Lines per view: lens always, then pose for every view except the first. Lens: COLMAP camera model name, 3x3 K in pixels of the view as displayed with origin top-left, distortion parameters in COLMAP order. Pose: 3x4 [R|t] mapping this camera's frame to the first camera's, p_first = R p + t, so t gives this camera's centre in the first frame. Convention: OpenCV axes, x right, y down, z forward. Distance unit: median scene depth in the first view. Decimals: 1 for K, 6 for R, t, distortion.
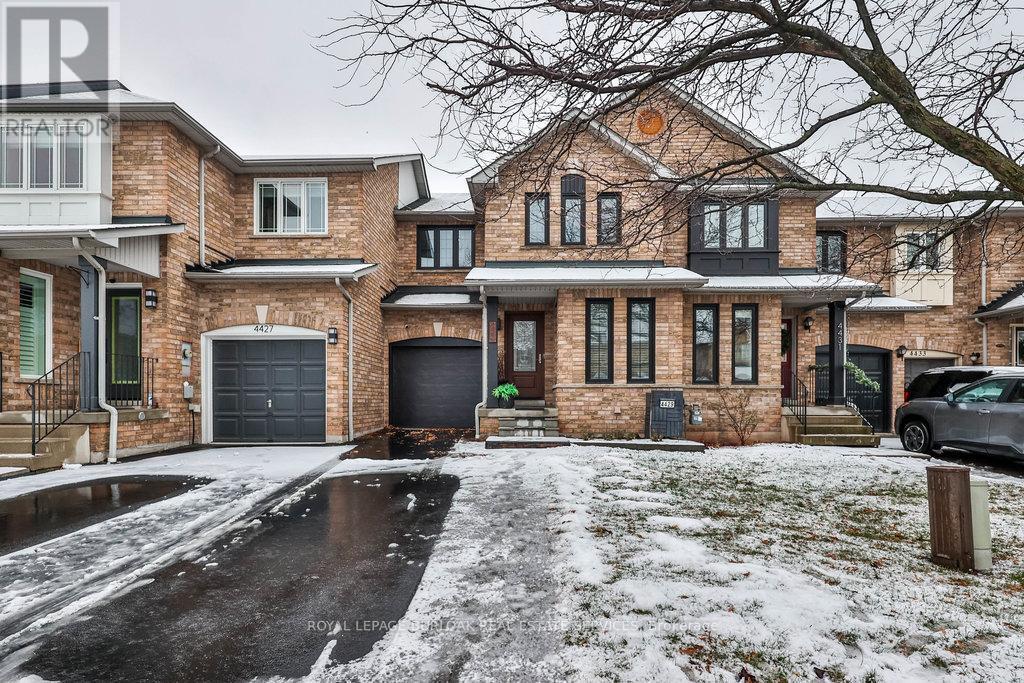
lens RADIAL K [[521.4, 0, 509.4], [0, 521.4, 403.0], [0, 0, 1]] dist [0.000632, 0.000114]
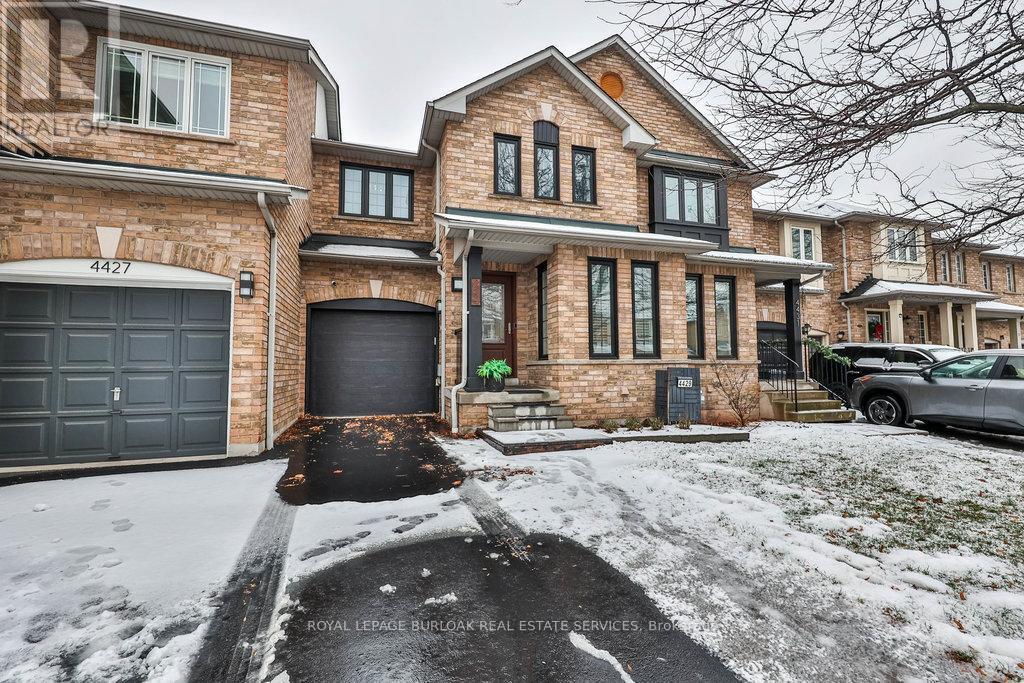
lens RADIAL K [[451.0, 0, 512.0], [0, 451.0, 341.5], [0, 0, 1]] dist [0.000235, 0.000120]
pose [[0.946365, 0.011437, 0.322897, -0.197503], [0.009178, 0.998018, -0.062249, -0.021844], [-0.322970, 0.061873, 0.944385, 0.363209]]
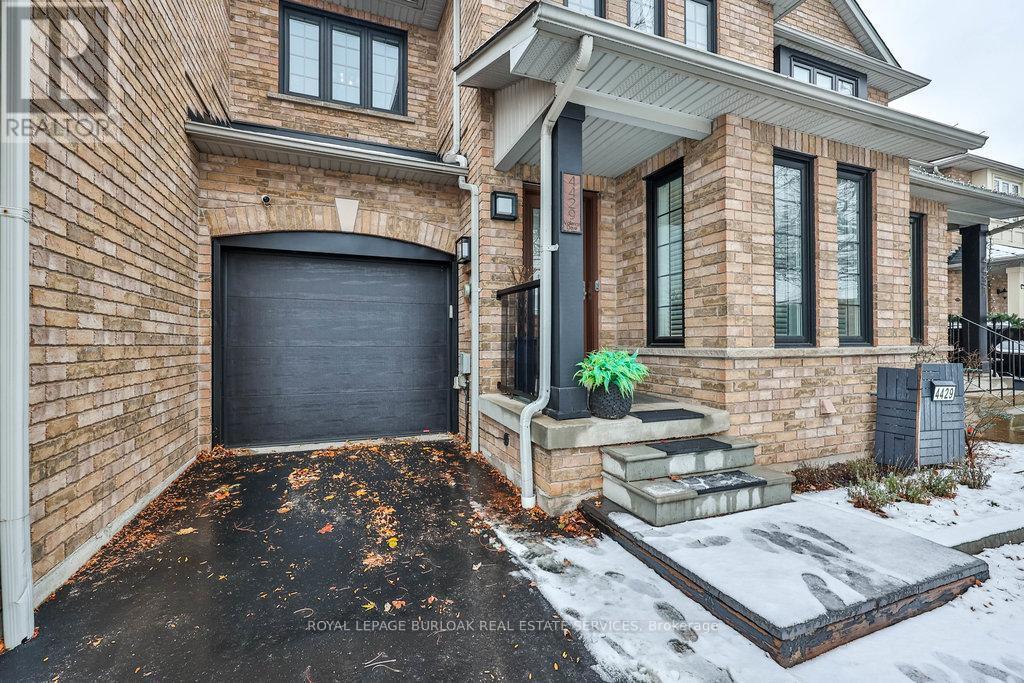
lens RADIAL K [[439.3, 0, 512.0], [0, 439.3, 341.5], [0, 0, 1]] dist [-0.001955, -0.000025]
pose [[0.919080, -0.002243, 0.394063, -0.189503], [0.005366, 0.999962, -0.006825, -0.040650], [-0.394033, 0.008387, 0.919058, 0.749678]]
